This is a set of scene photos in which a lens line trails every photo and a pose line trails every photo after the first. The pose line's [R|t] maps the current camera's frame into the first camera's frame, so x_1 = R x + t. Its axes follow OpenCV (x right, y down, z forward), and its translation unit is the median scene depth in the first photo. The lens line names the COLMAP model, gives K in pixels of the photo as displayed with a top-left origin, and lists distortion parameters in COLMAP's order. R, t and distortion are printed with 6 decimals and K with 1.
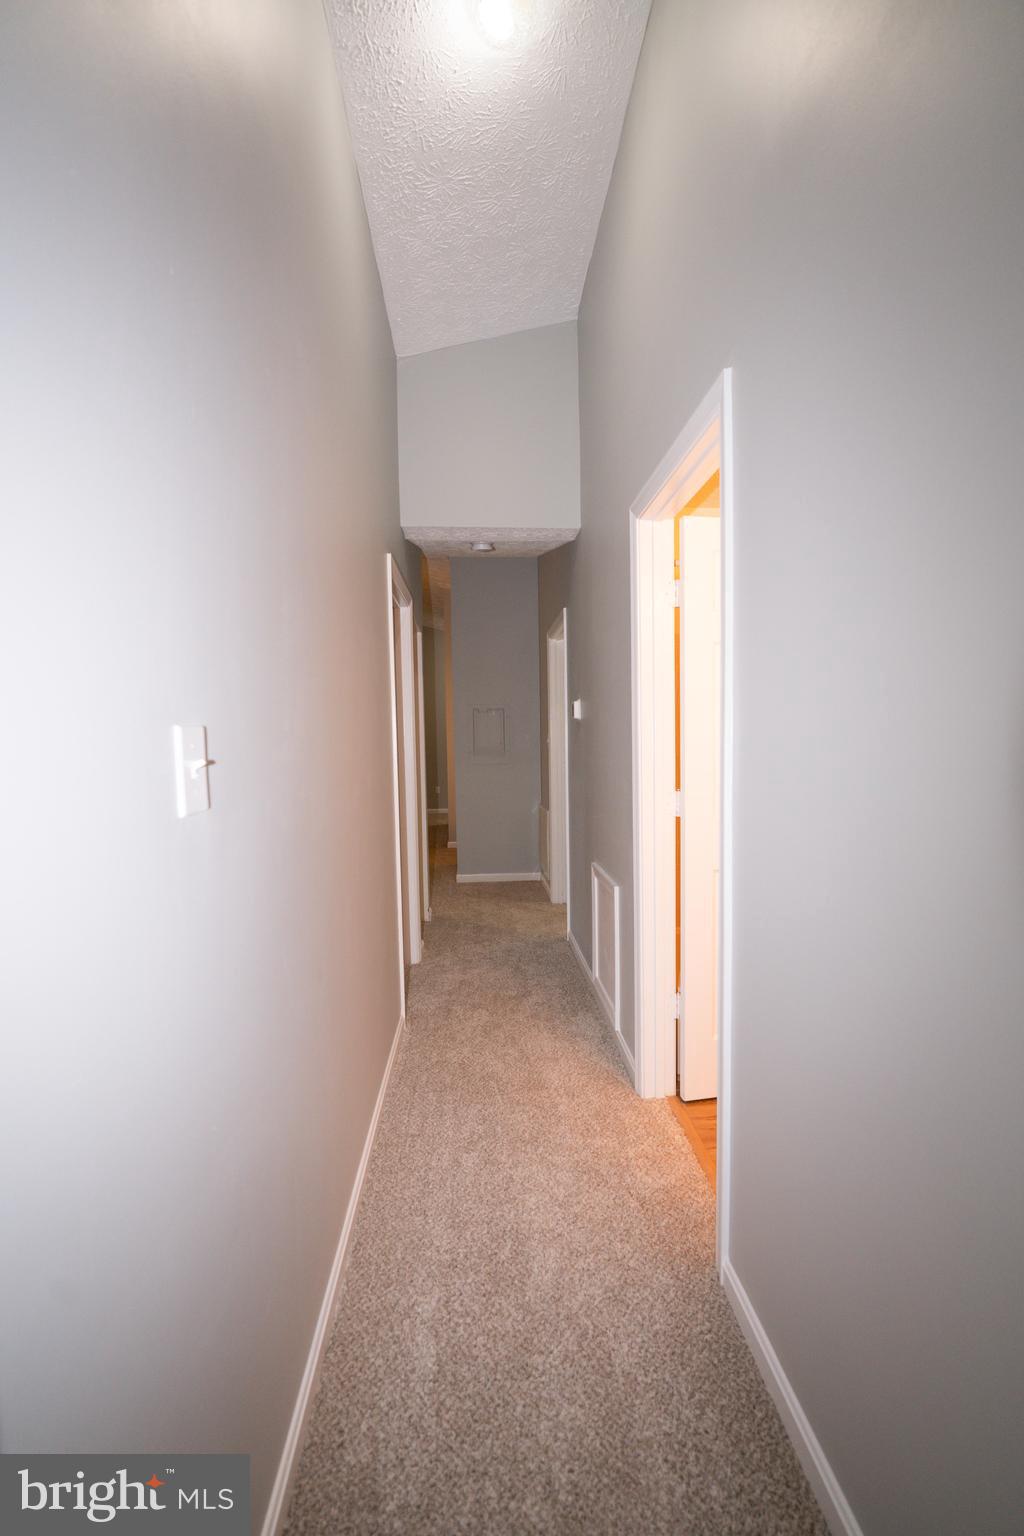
lens RADIAL K [[659.3, 0, 512.0], [0, 659.3, 768.0], [0, 0, 1]] dist [-0.025703, 0.001465]
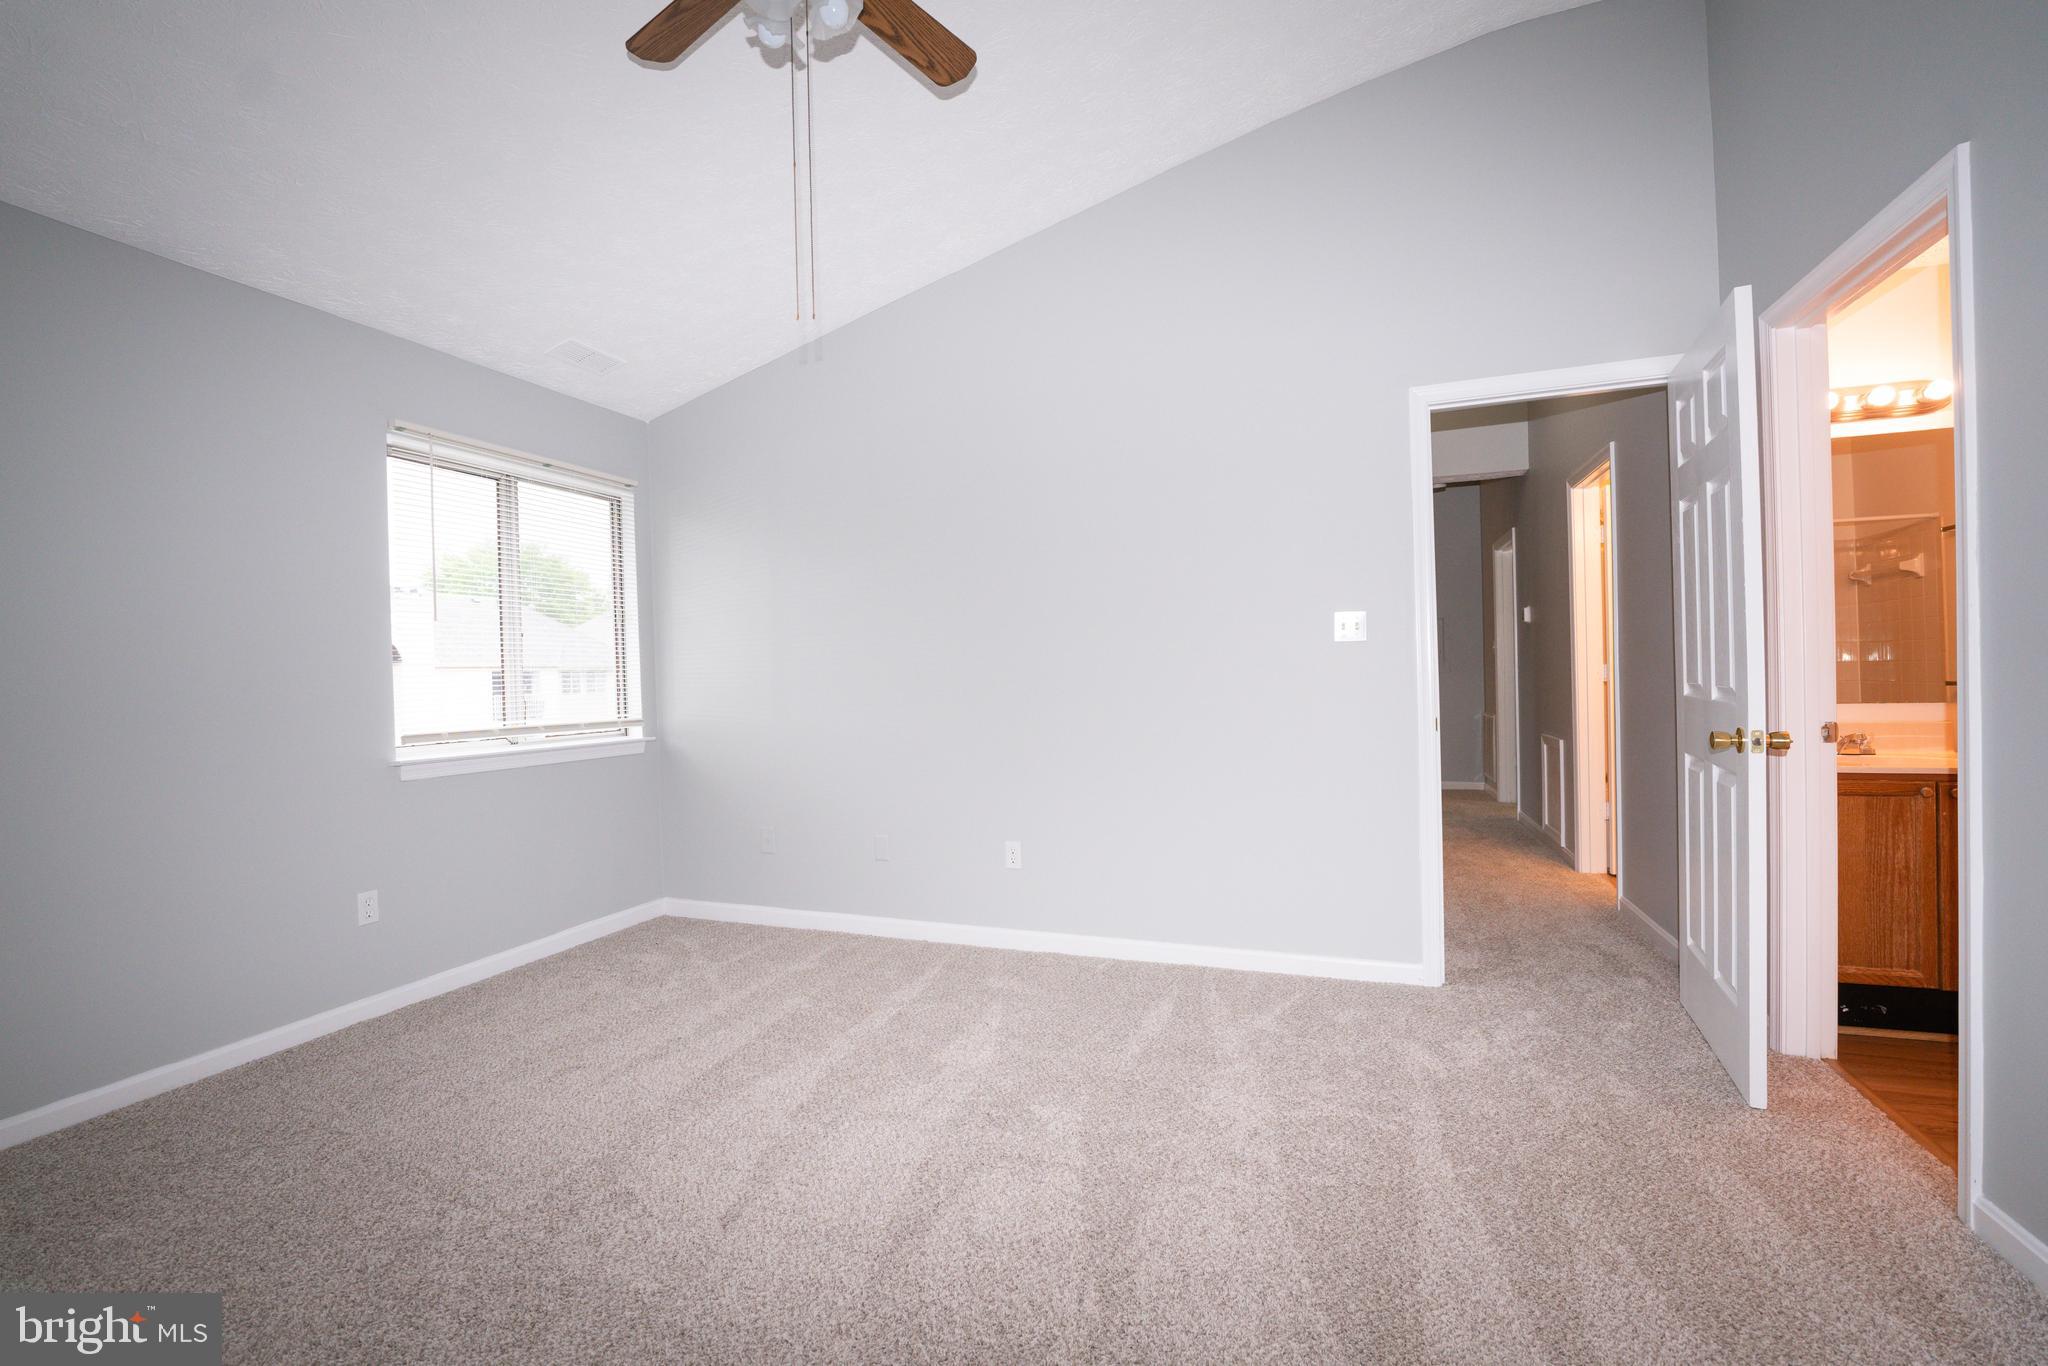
lens RADIAL K [[879.1, 0, 1023.5], [0, 879.1, 685.8], [0, 0, 1]] dist [-0.025703, 0.001465]
pose [[0.913248, -0.005032, -0.407374, -0.089195], [-0.004954, 0.999713, -0.023454, 0.080202], [0.407375, 0.023437, 0.912960, -0.790802]]
